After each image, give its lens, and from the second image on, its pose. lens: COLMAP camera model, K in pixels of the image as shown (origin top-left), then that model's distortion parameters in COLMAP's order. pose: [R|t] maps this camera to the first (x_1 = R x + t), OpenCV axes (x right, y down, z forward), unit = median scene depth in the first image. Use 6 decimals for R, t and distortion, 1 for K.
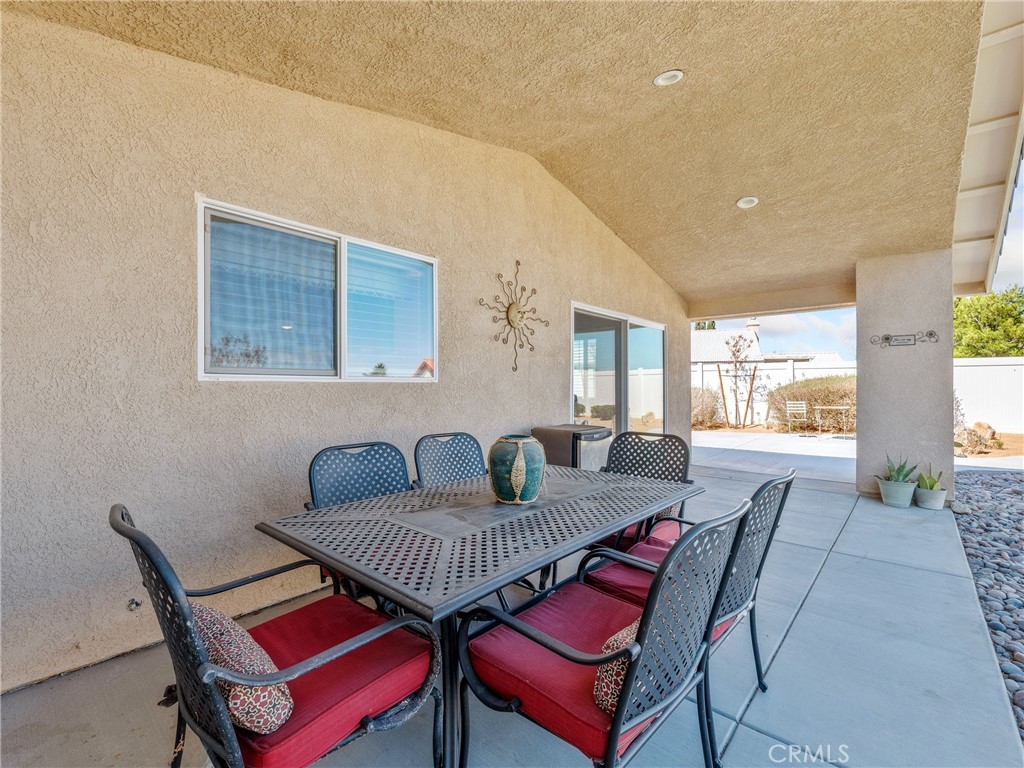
lens RADIAL K [[471.8, 0, 512.2], [0, 471.8, 383.4], [0, 0, 1]] dist [0.000818, -0.000154]
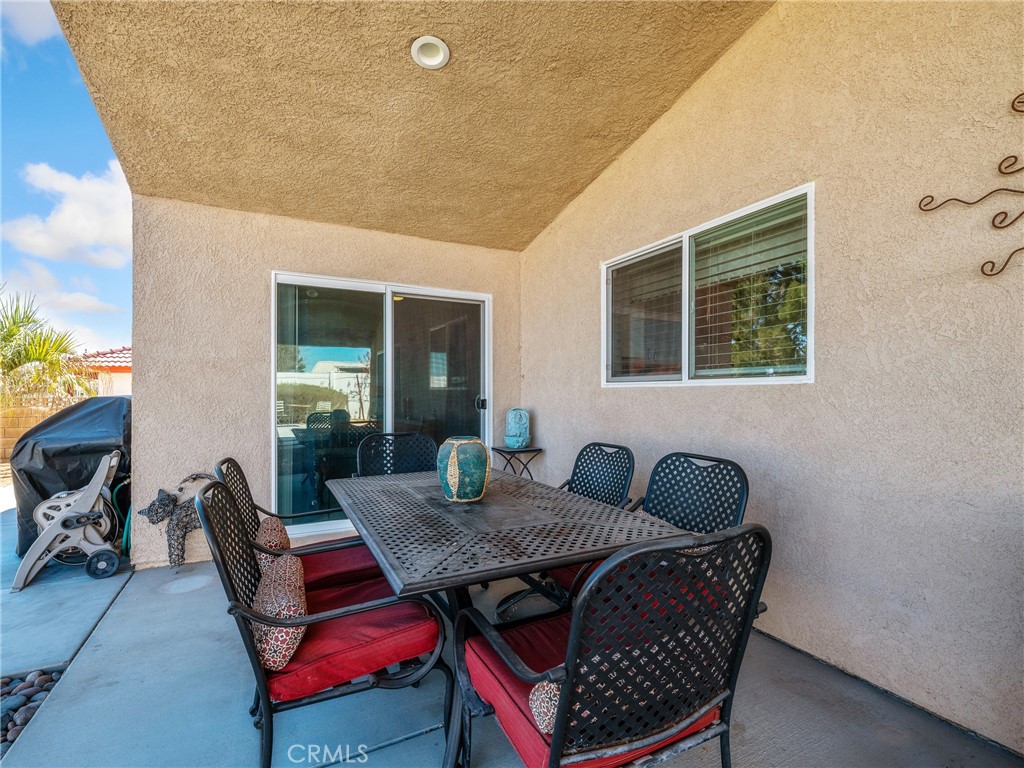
lens RADIAL K [[471.8, 0, 515.4], [0, 471.8, 391.5], [0, 0, 1]] dist [0.000818, -0.000154]
pose [[-0.358188, -0.008026, -0.933615, 0.654985], [0.000360, 0.999962, -0.008734, 0.015677], [0.933649, -0.003464, -0.358172, 1.031157]]
